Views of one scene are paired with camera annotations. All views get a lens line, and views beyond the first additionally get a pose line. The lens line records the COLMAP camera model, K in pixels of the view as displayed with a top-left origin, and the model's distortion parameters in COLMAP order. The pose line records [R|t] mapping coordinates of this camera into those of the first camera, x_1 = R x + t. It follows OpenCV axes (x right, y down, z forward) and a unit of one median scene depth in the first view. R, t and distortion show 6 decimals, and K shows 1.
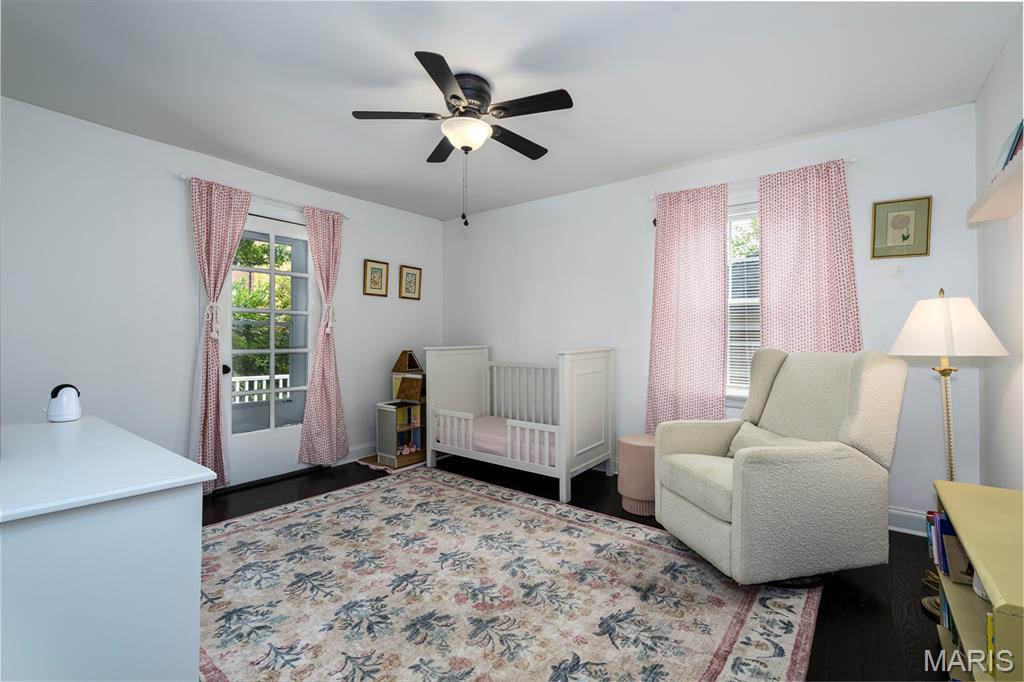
lens RADIAL K [[451.7, 0, 513.6], [0, 451.7, 338.4], [0, 0, 1]] dist [-0.001158, 0.000013]
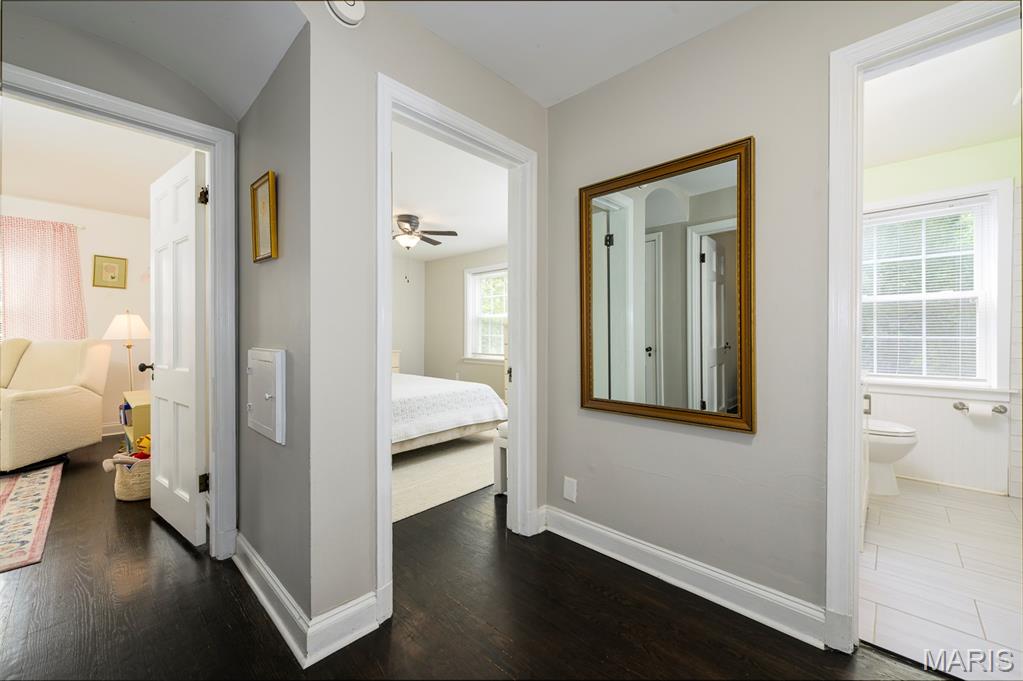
lens RADIAL K [[404.0, 0, 514.0], [0, 404.0, 337.0], [0, 0, 1]] dist [-0.001129, -0.000169]
pose [[0.091920, -0.007998, 0.995734, -0.781140], [-0.008165, 0.999928, 0.008785, -0.007239], [-0.995733, -0.008937, 0.091848, -0.980518]]
